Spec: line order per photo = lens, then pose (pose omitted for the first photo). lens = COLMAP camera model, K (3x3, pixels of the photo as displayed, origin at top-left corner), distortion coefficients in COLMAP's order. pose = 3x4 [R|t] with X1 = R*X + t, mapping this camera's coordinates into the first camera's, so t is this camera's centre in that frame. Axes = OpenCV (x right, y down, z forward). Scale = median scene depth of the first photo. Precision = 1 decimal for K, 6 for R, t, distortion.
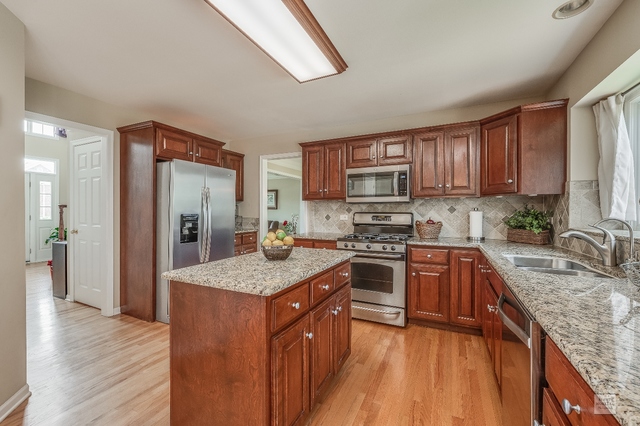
lens RADIAL K [[269.9, 0, 320.0], [0, 269.9, 213.0], [0, 0, 1]] dist [-0.002581, -0.000570]
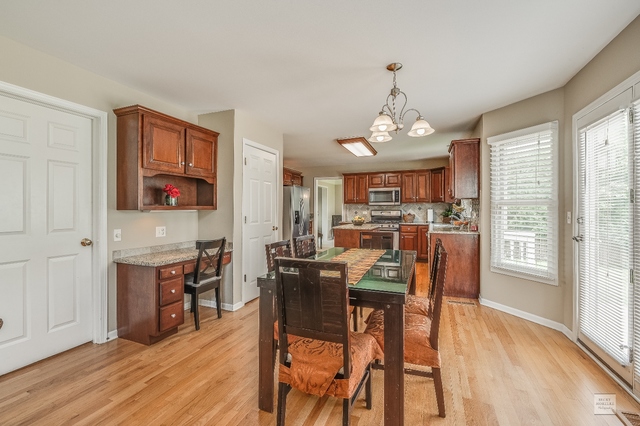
lens RADIAL K [[280.4, 0, 320.0], [0, 280.4, 213.0], [0, 0, 1]] dist [0.001712, 0.000046]
pose [[0.997143, -0.001230, 0.075521, -0.447930], [0.000946, 0.999992, 0.003798, 0.012977], [-0.075525, -0.003716, 0.997137, -1.114591]]
